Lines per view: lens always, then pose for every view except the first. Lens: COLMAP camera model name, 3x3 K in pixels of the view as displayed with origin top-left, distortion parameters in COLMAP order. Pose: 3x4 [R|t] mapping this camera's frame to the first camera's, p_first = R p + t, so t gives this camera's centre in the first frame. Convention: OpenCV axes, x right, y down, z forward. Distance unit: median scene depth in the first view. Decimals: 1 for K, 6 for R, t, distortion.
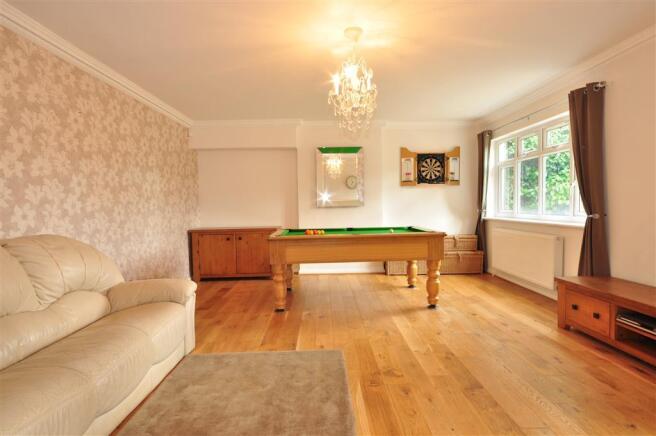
lens RADIAL K [[337.8, 0, 328.0], [0, 337.8, 218.0], [0, 0, 1]] dist [0.002243, 0.000661]
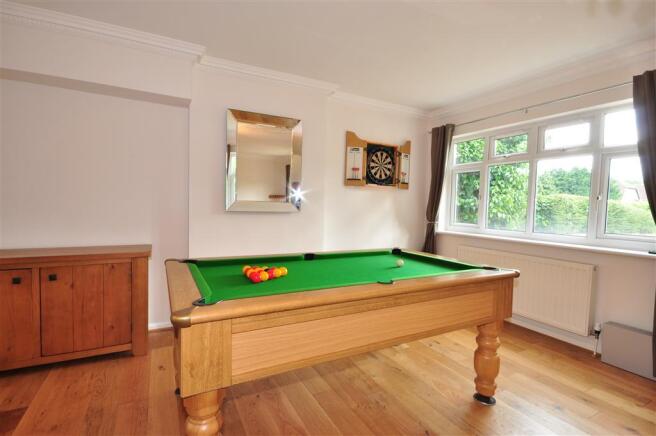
lens RADIAL K [[313.2, 0, 328.0], [0, 313.2, 218.0], [0, 0, 1]] dist [0.000768, -0.000483]
pose [[0.886478, 0.022400, 0.462229, -0.130132], [-0.026212, 0.999655, 0.001826, -0.028118], [-0.462029, -0.013734, 0.886759, 0.464079]]
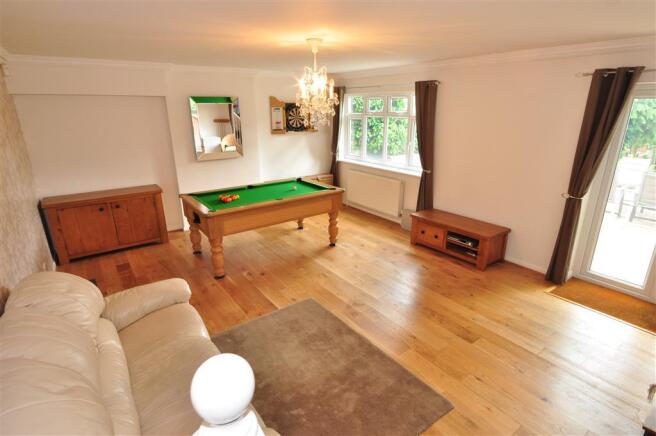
lens RADIAL K [[352.0, 0, 328.0], [0, 352.0, 218.0], [0, 0, 1]] dist [-0.000128, 0.000189]
pose [[0.818305, -0.165983, 0.550296, -0.318828], [0.013160, 0.962557, 0.270761, -0.150122], [-0.574633, -0.214323, 0.789850, -0.038563]]
